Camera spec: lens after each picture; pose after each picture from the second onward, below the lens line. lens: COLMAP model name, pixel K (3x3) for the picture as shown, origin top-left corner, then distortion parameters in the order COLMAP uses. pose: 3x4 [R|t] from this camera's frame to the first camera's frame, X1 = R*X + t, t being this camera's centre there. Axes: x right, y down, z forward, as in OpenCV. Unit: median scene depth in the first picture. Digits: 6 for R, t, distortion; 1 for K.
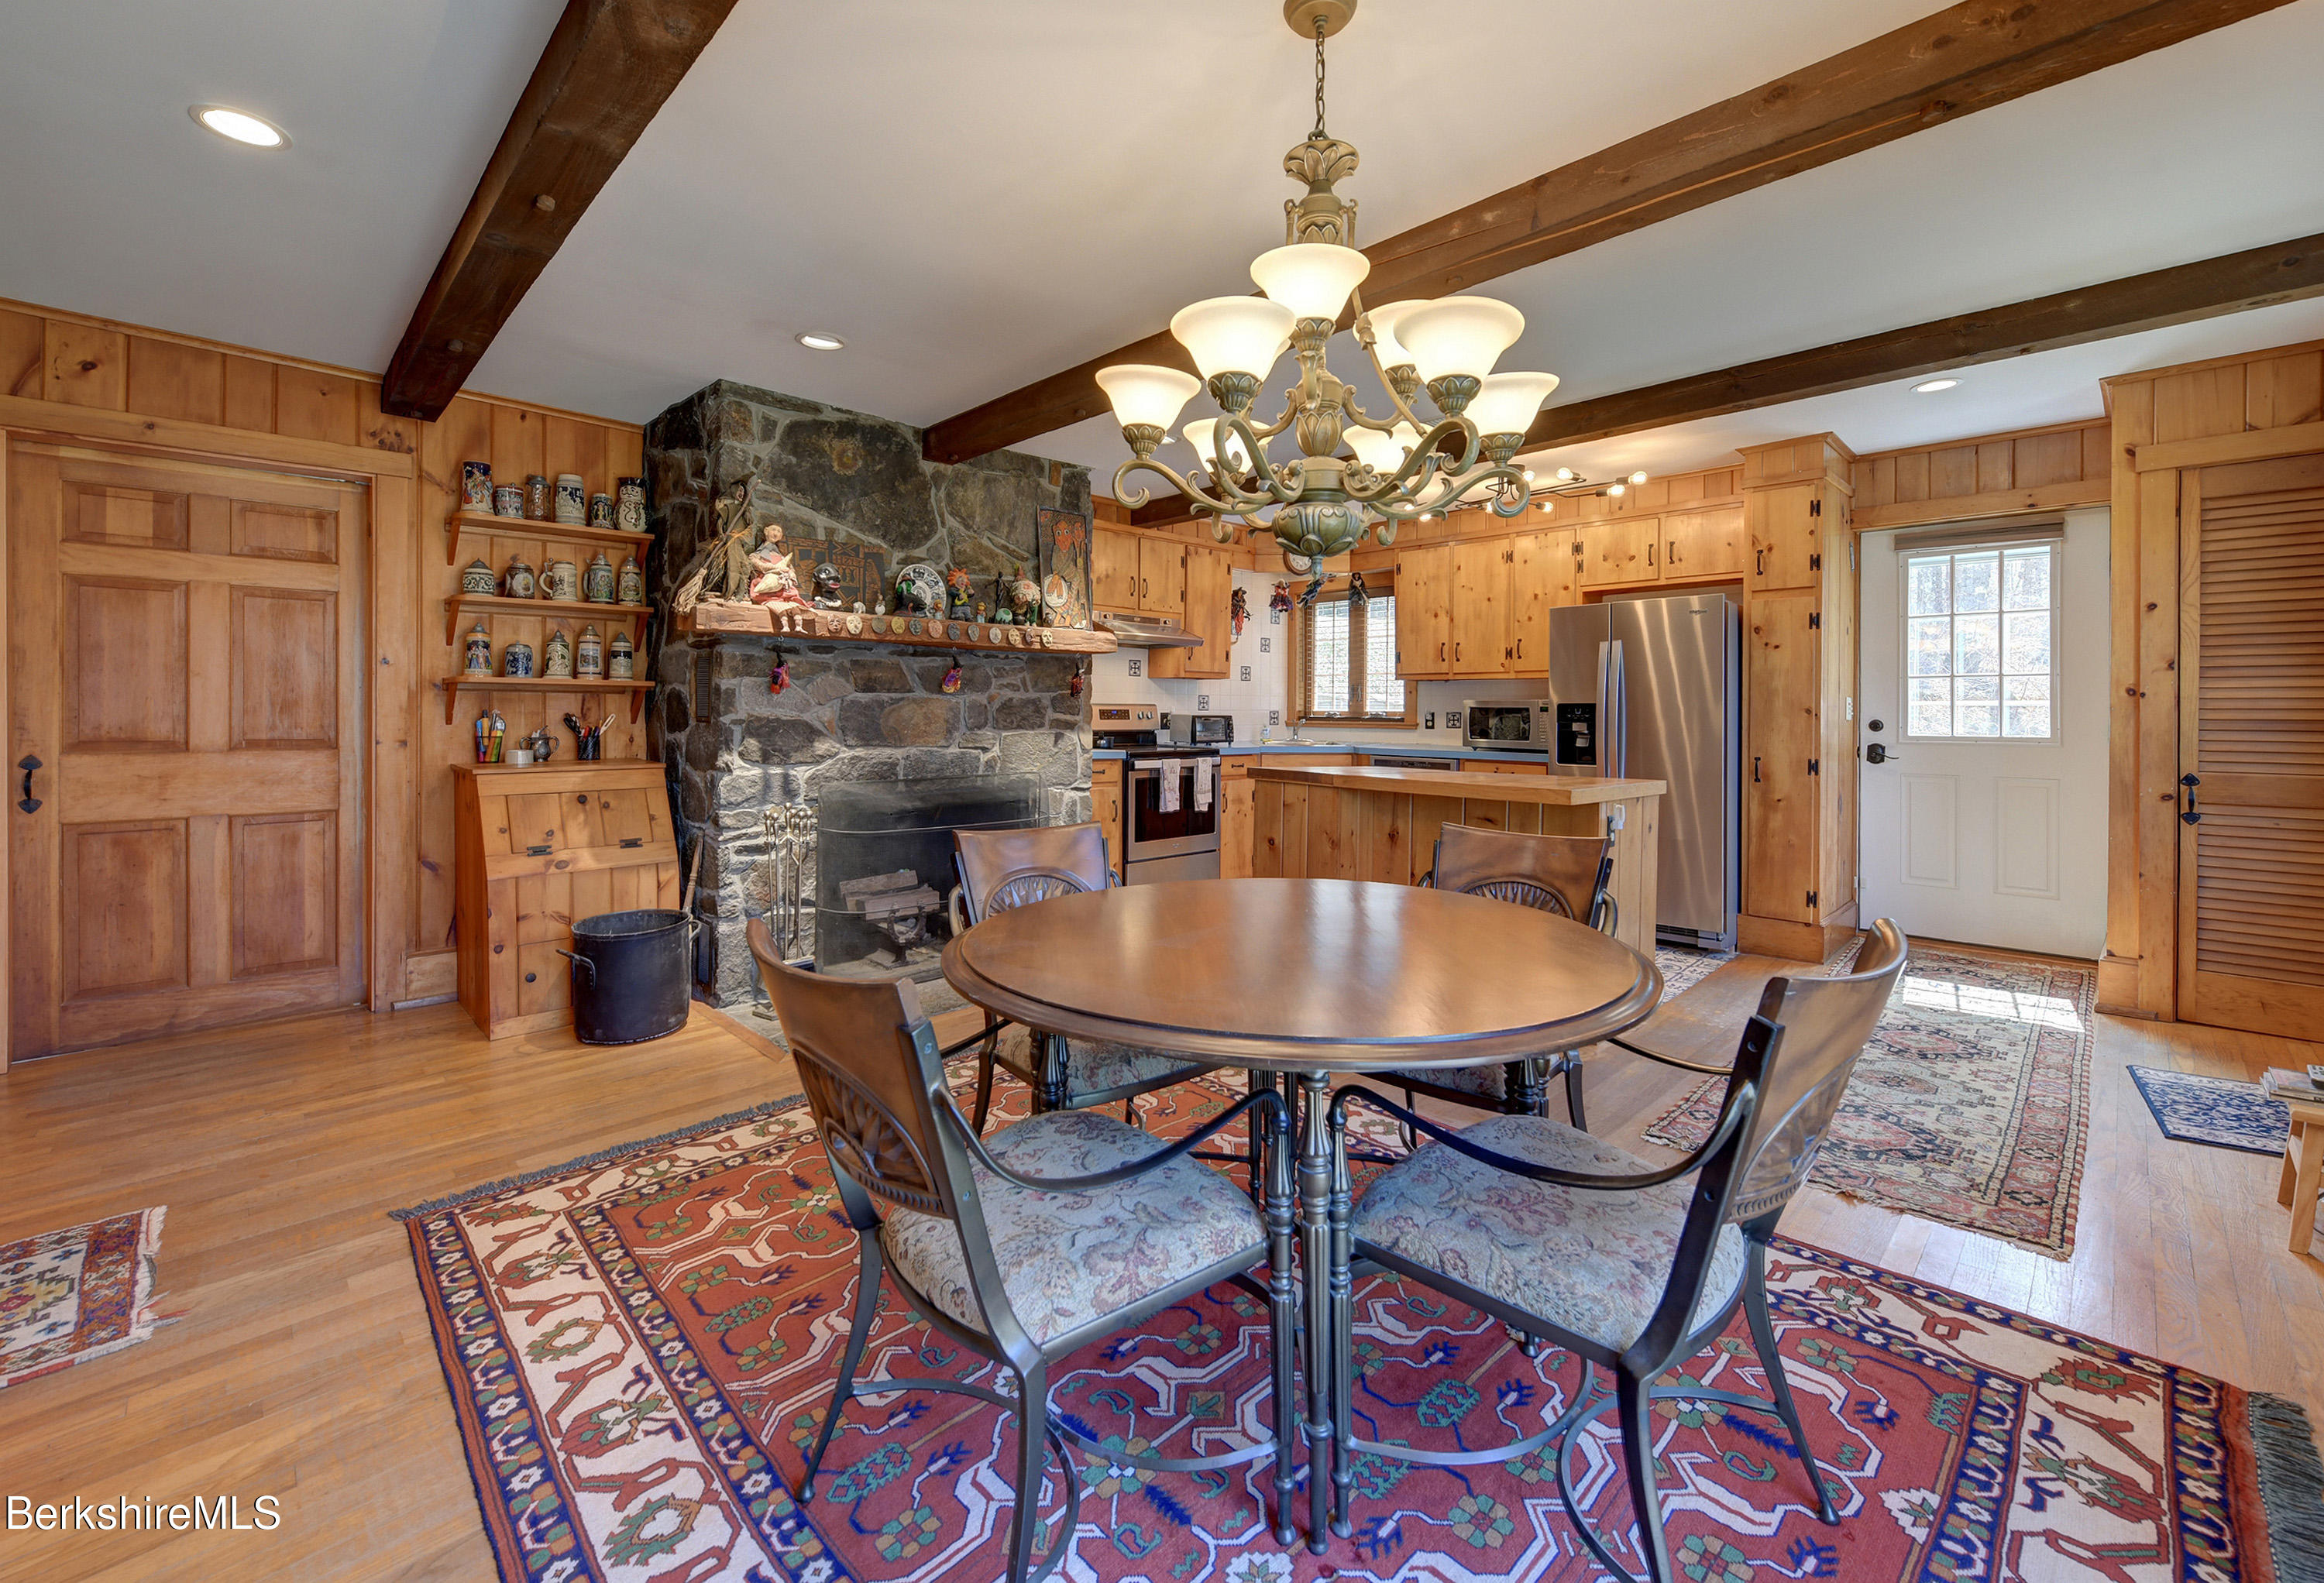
lens RADIAL K [[931.9, 0, 1187.3], [0, 931.9, 721.8], [0, 0, 1]] dist [-0.003522, -0.000452]
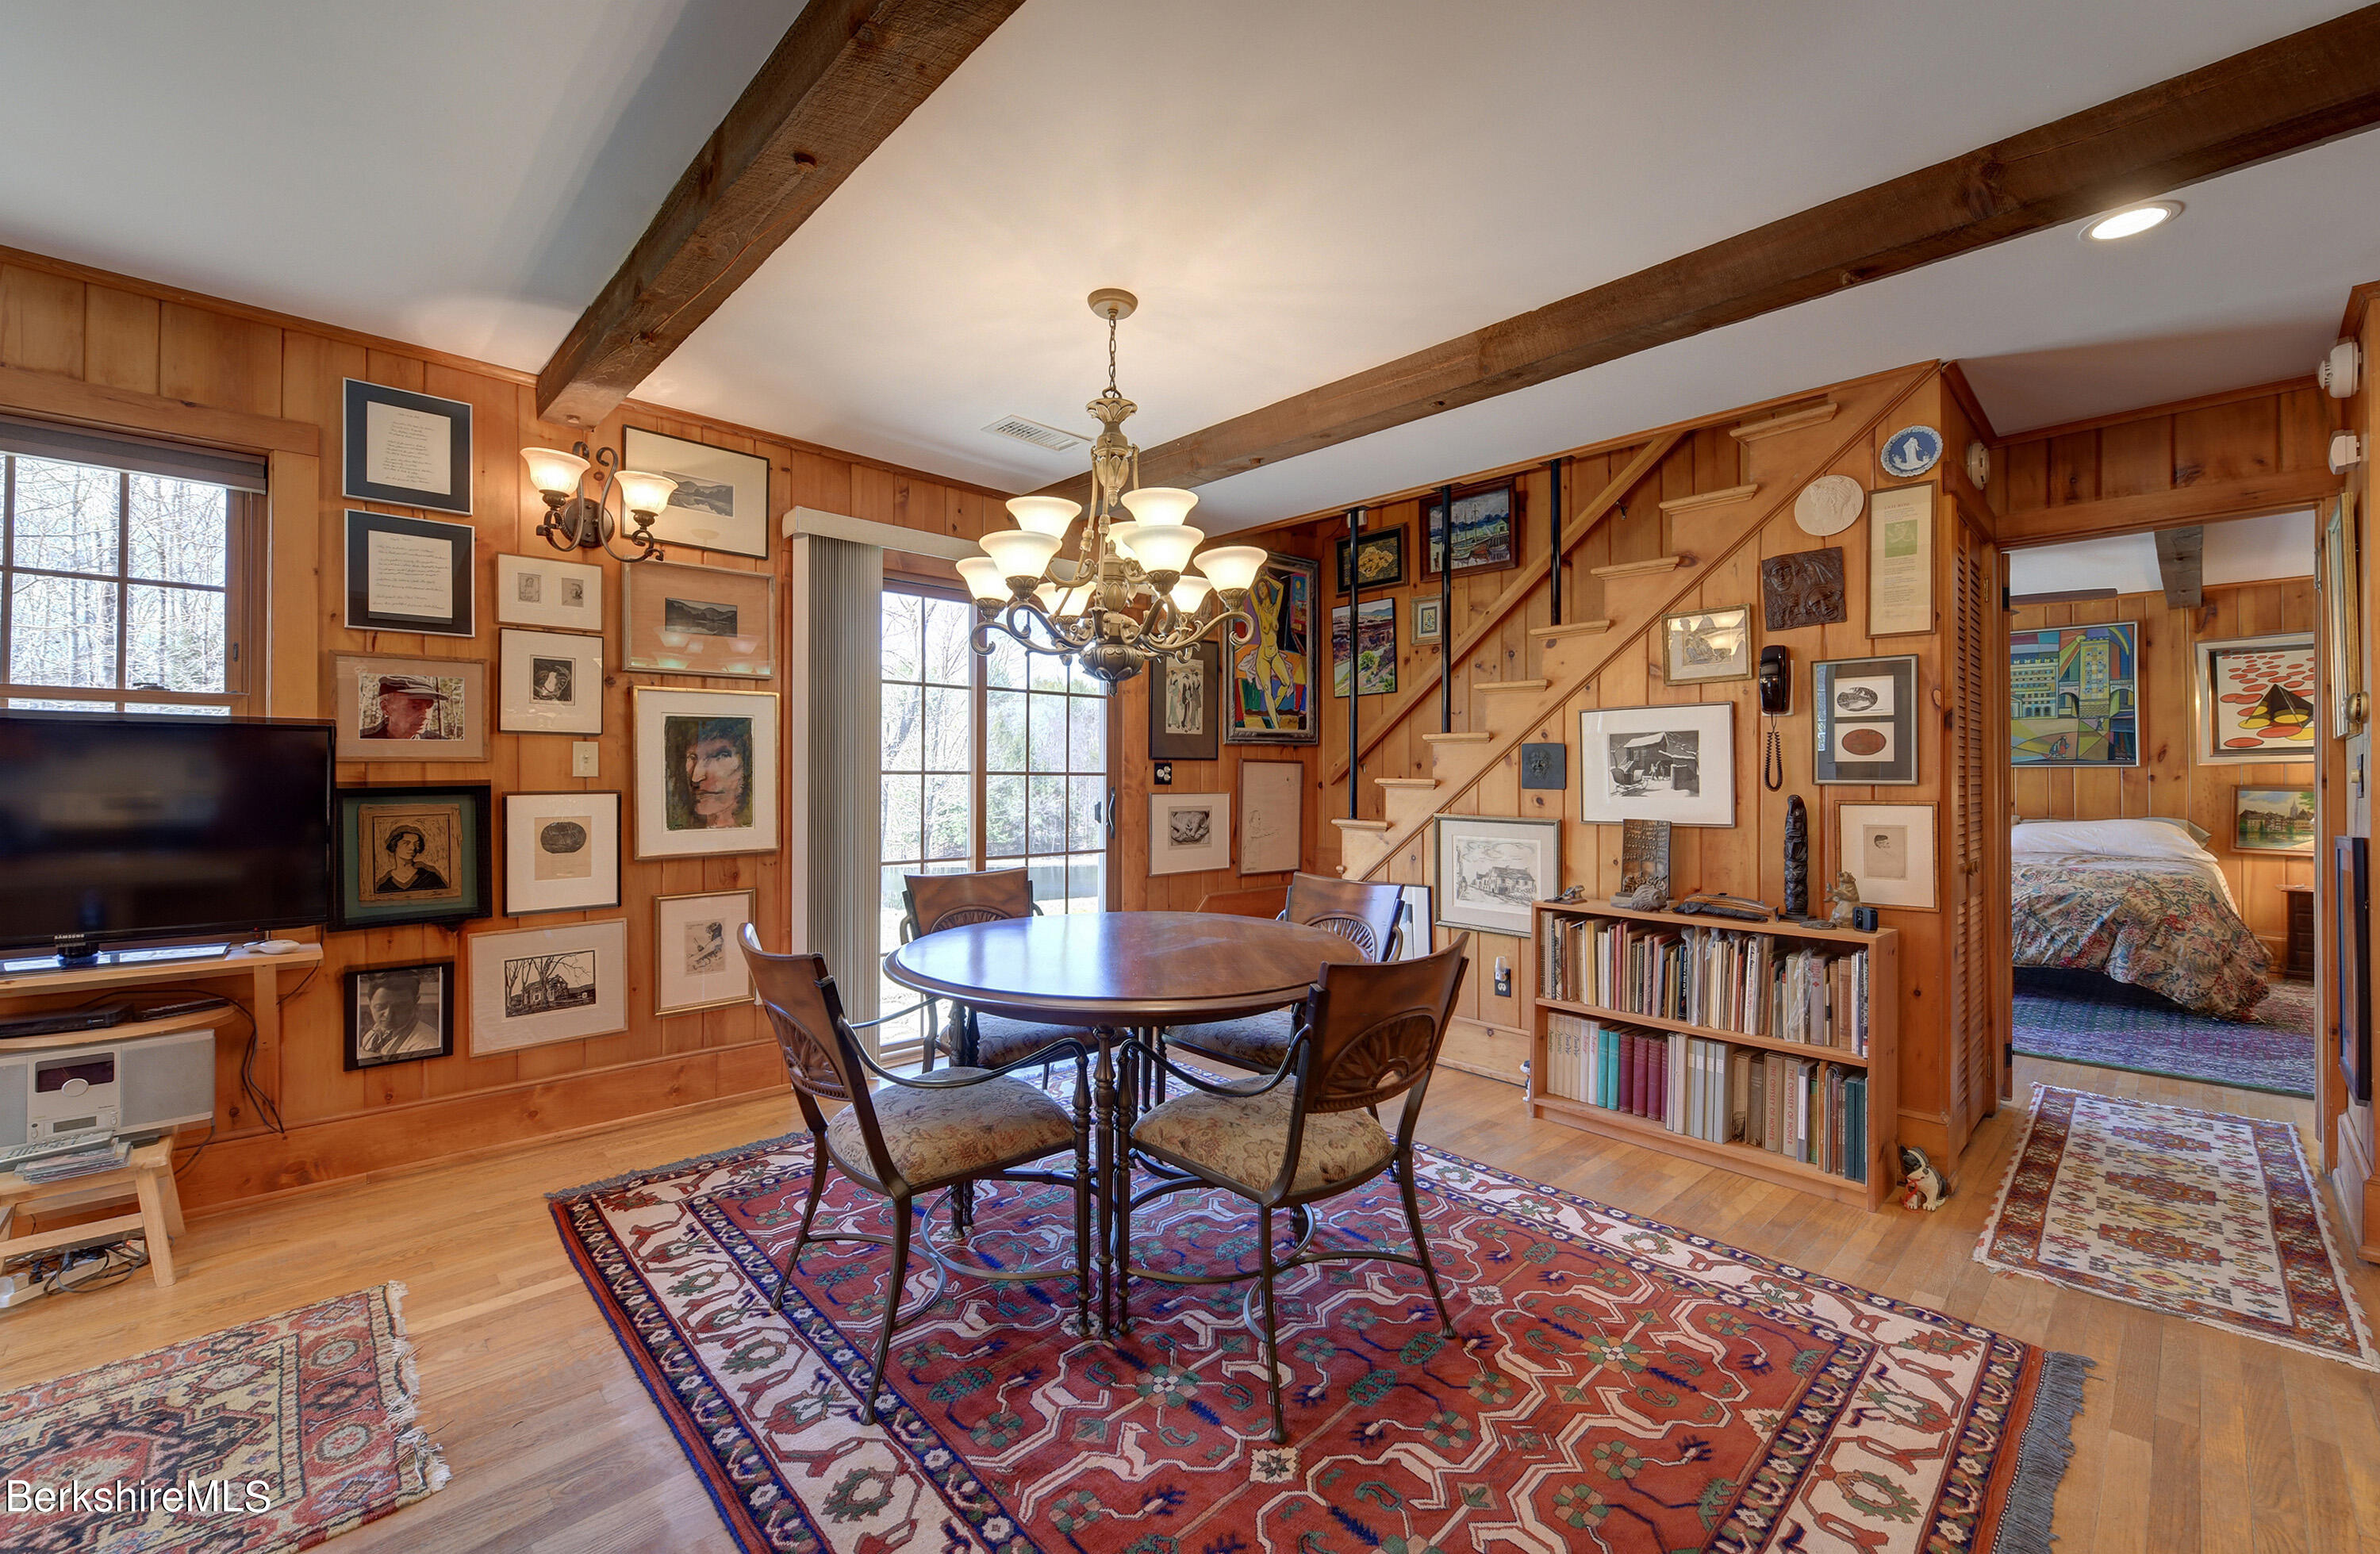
lens RADIAL K [[952.3, 0, 1211.2], [0, 952.3, 781.3], [0, 0, 1]] dist [0.005210, -0.003625]
pose [[-0.999842, -0.005189, 0.016979, -0.014447], [-0.004957, 0.999894, 0.013669, -0.015903], [-0.017048, 0.013583, -0.999762, 0.919133]]
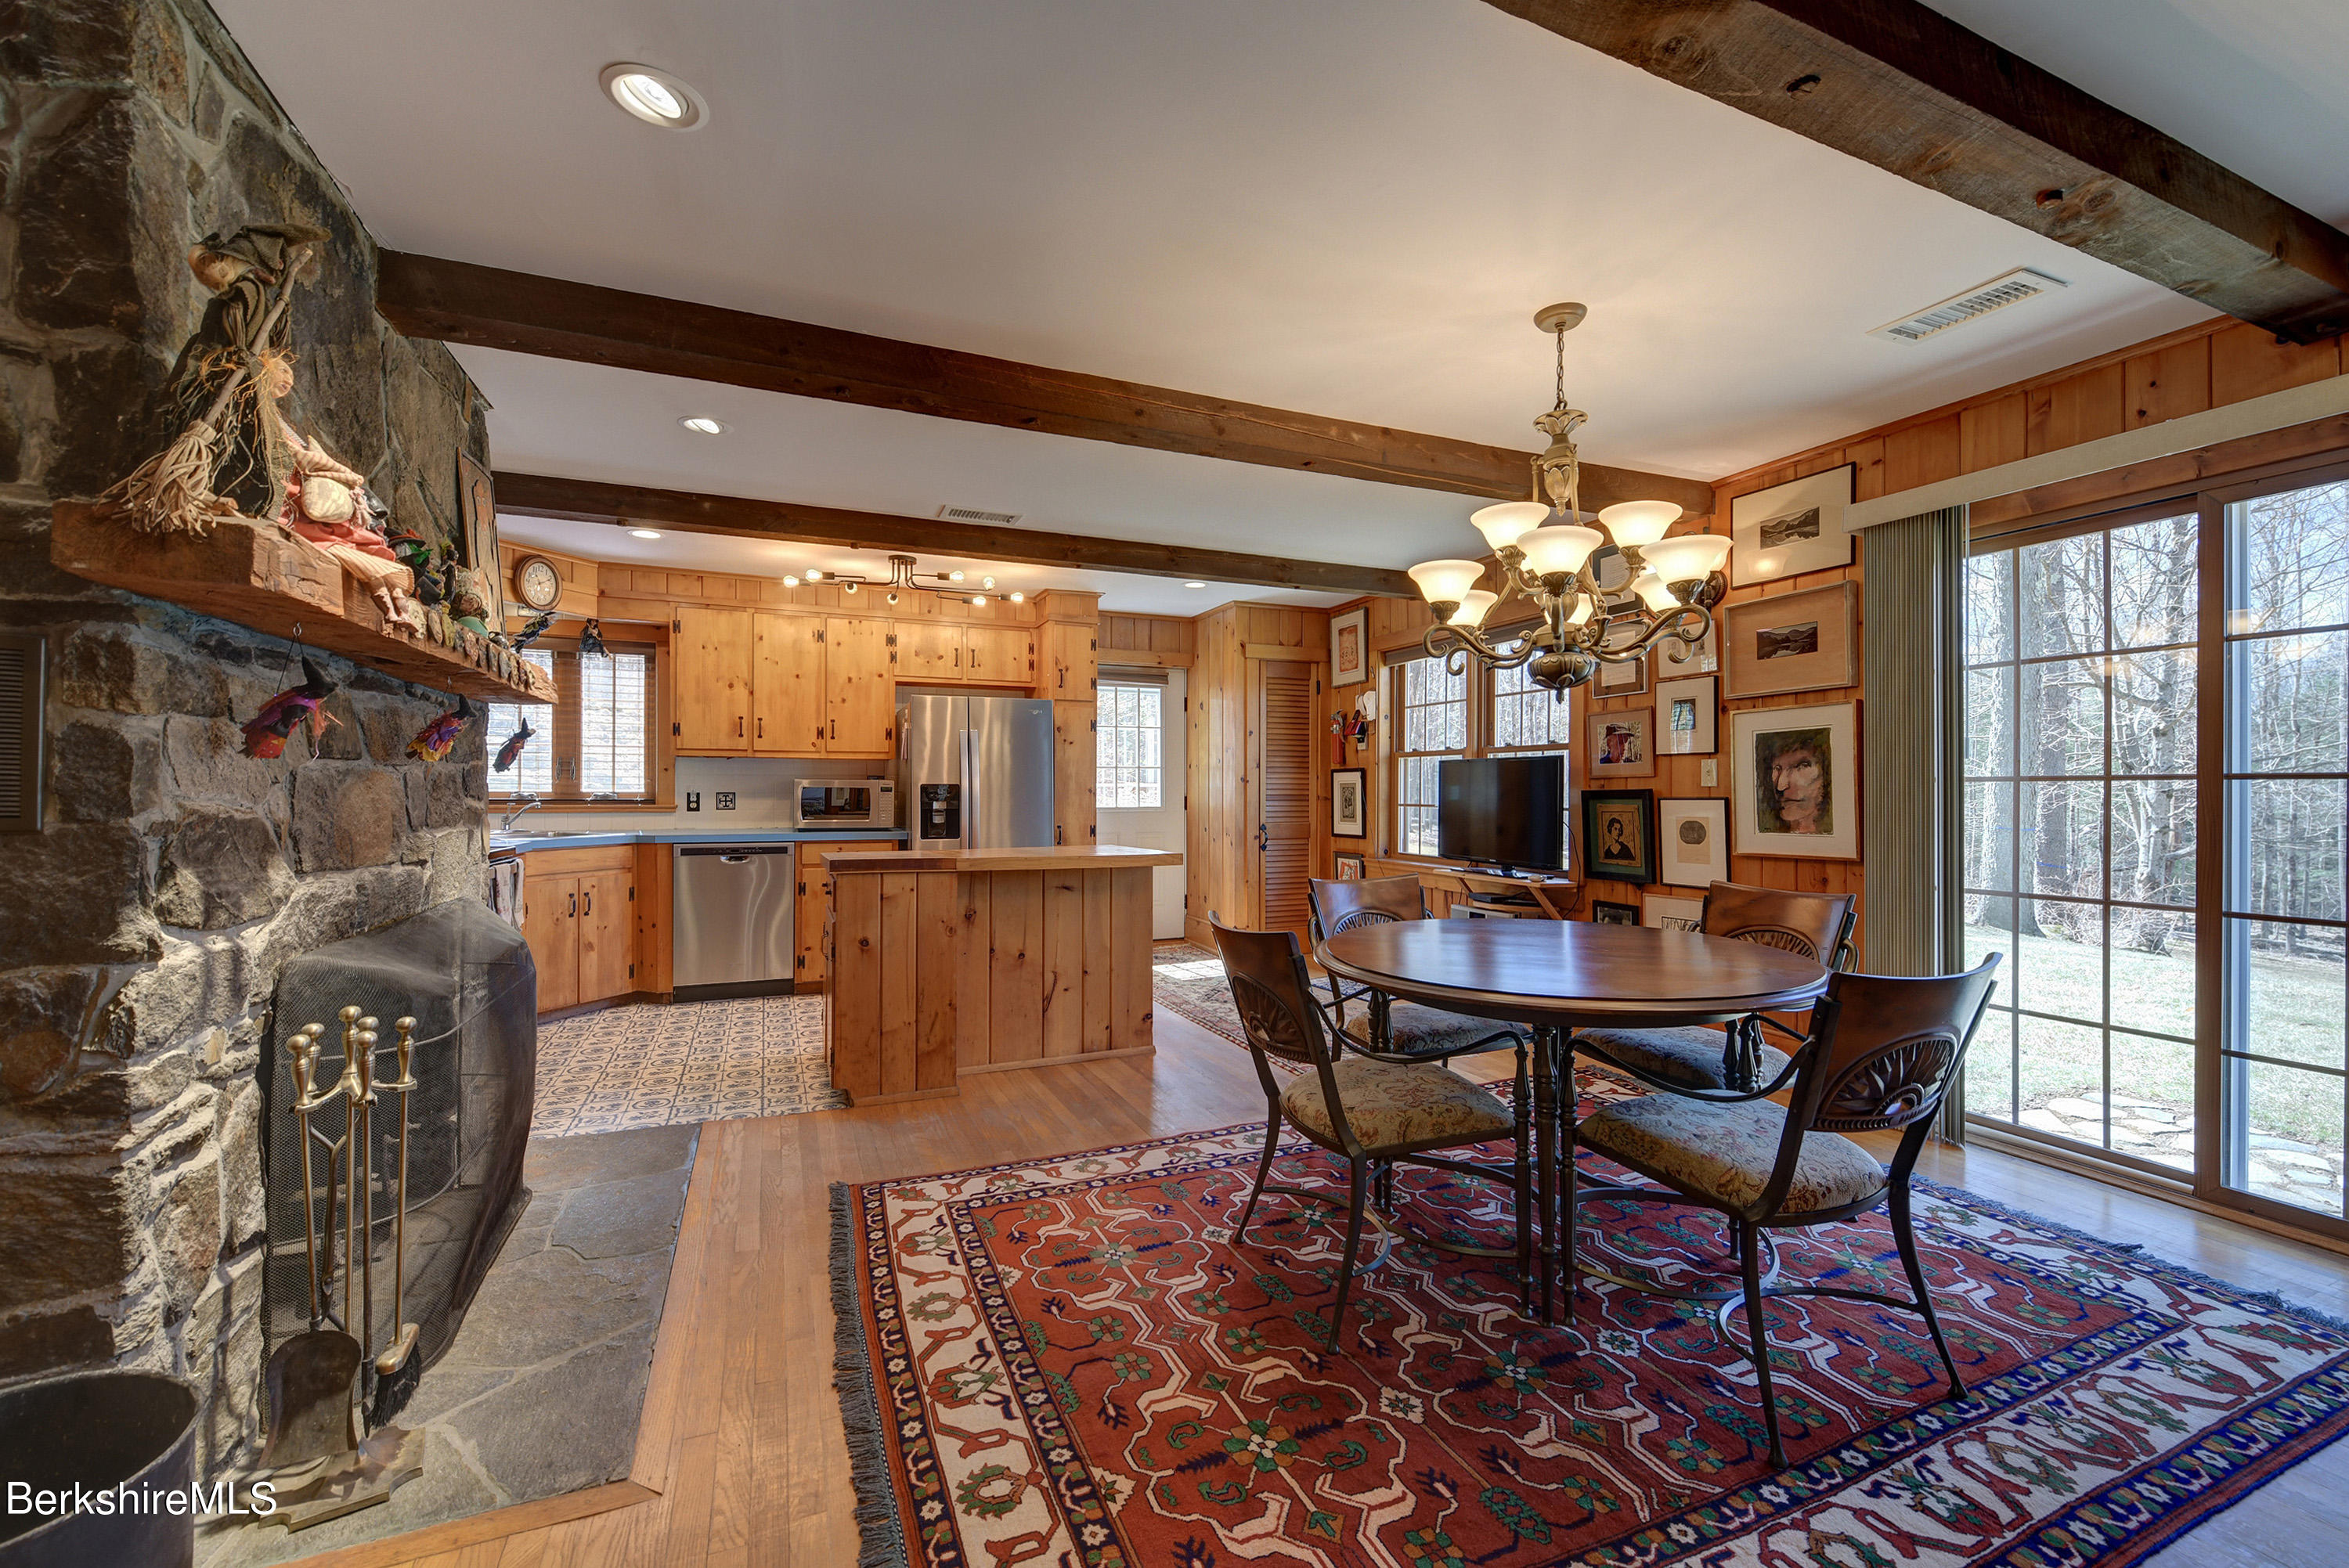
lens RADIAL K [[914.8, 0, 1139.4], [0, 914.8, 799.3], [0, 0, 1]] dist [-0.006117, 0.000531]
pose [[0.400382, -0.011771, 0.916273, -0.536570], [0.011798, 0.999901, 0.007690, -0.008166], [-0.916273, 0.007731, 0.400481, 0.383722]]
